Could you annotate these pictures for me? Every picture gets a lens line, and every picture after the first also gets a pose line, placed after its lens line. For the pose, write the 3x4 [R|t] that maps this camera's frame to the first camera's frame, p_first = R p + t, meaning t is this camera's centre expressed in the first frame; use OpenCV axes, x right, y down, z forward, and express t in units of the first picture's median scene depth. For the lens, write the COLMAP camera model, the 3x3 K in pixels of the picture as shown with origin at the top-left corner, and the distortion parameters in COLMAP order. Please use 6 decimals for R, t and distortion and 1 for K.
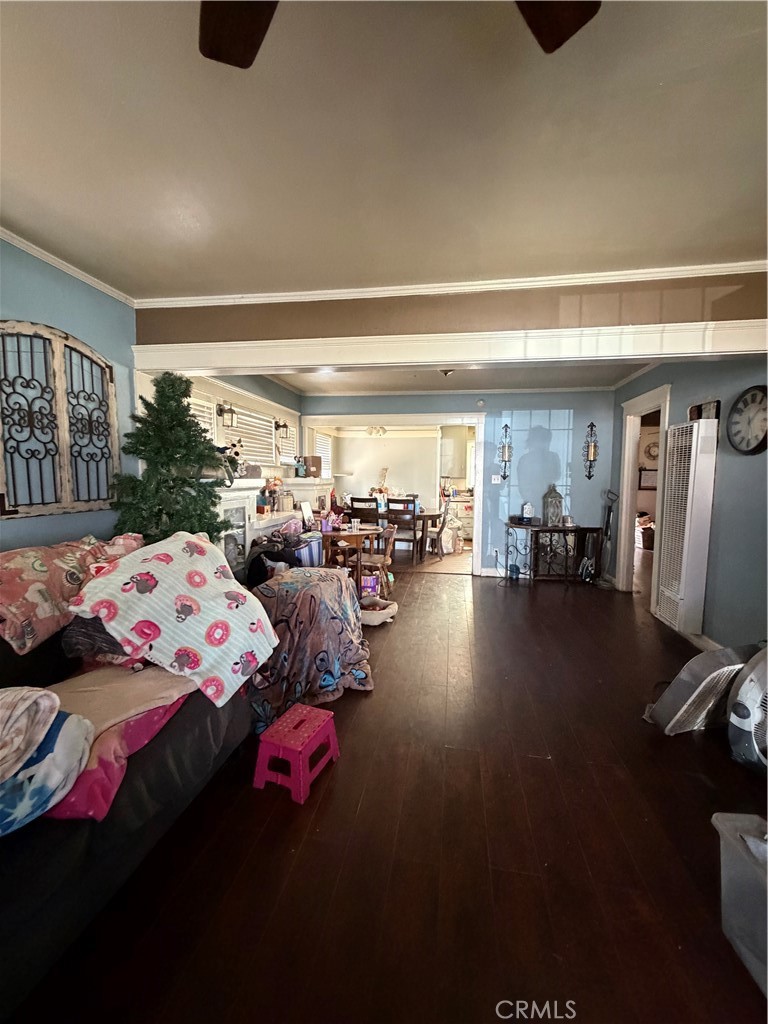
lens RADIAL K [[406.6, 0, 386.2], [0, 406.6, 510.3], [0, 0, 1]] dist [-0.000362, 0.000192]
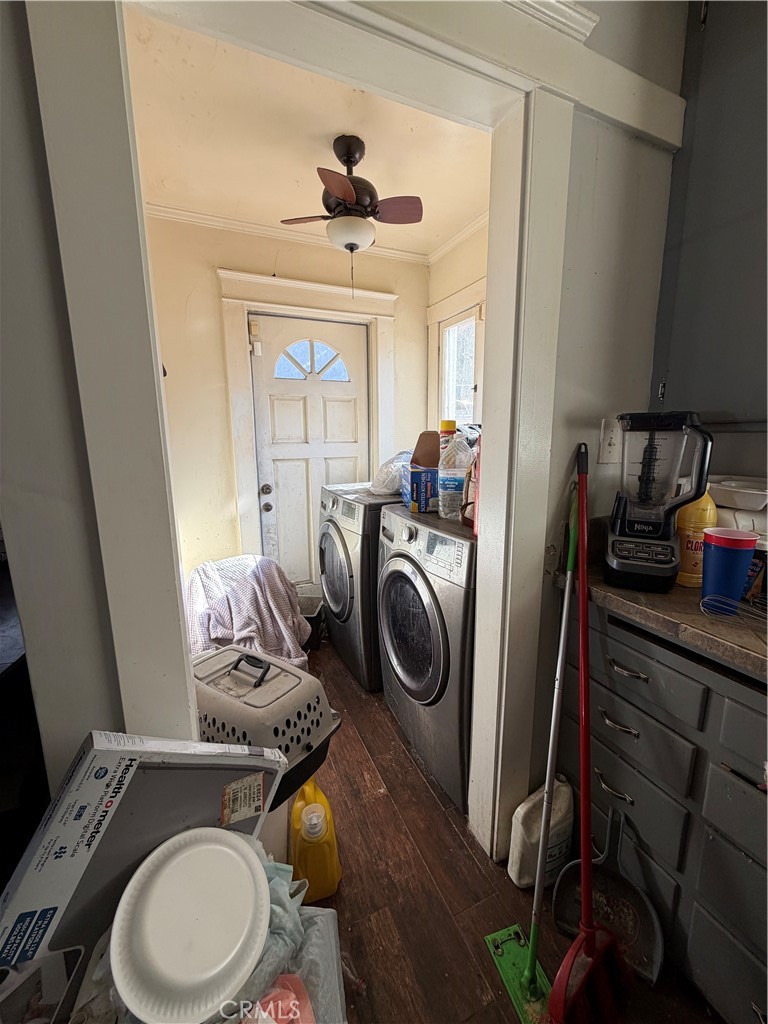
lens RADIAL K [[406.6, 0, 382.9], [0, 406.6, 510.3], [0, 0, 1]] dist [-0.000362, 0.000192]
pose [[0.552945, 0.147649, -0.820031, 0.603091], [-0.049880, 0.988275, 0.144308, -0.202818], [0.831723, -0.038891, 0.553827, 2.578623]]
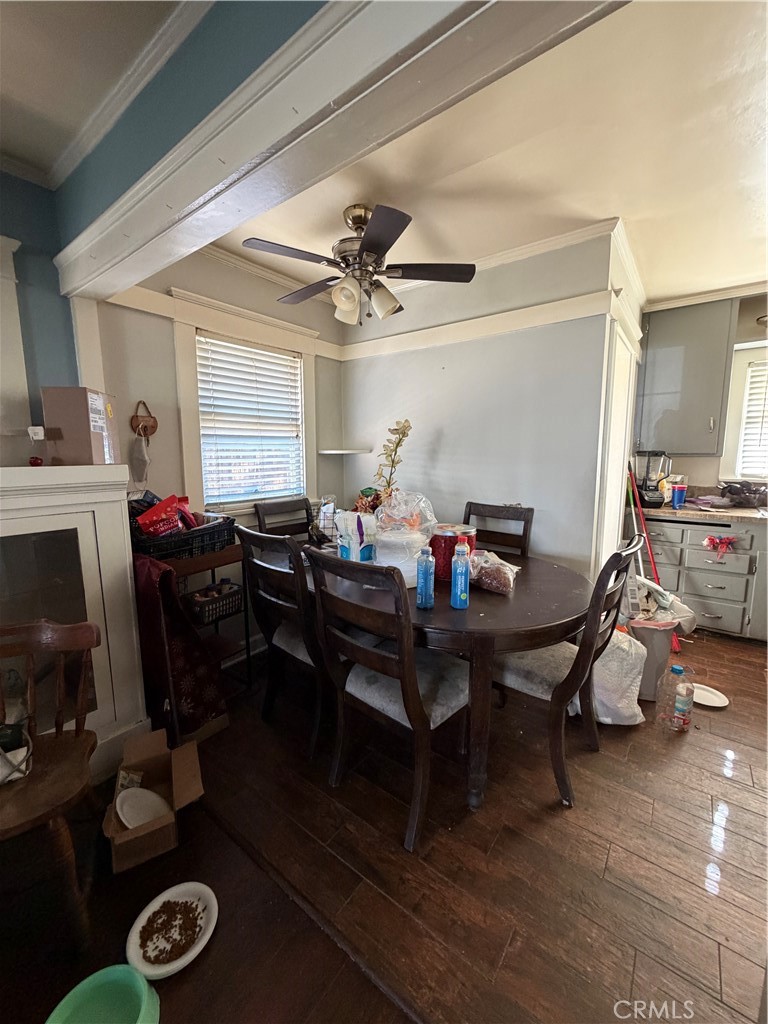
lens RADIAL K [[406.6, 0, 384.2], [0, 406.6, 508.6], [0, 0, 1]] dist [-0.000362, 0.000192]
pose [[0.887327, 0.056510, -0.457665, 0.306764], [-0.026613, 0.997084, 0.071516, -0.151969], [0.460372, -0.051278, 0.886244, 1.669095]]
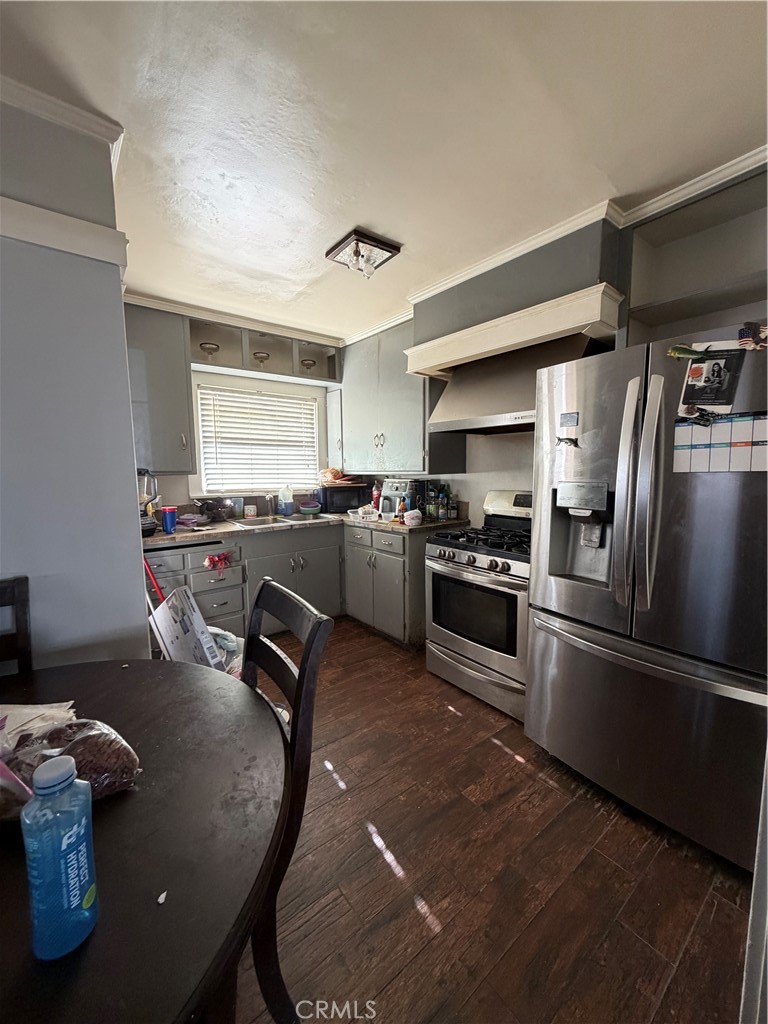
lens RADIAL K [[406.6, 0, 382.3], [0, 406.6, 508.9], [0, 0, 1]] dist [-0.000362, 0.000192]
pose [[0.673001, -0.085848, 0.734643, 0.137412], [0.063091, 0.996284, 0.058625, -0.177023], [-0.736946, 0.006895, 0.675916, 1.952136]]
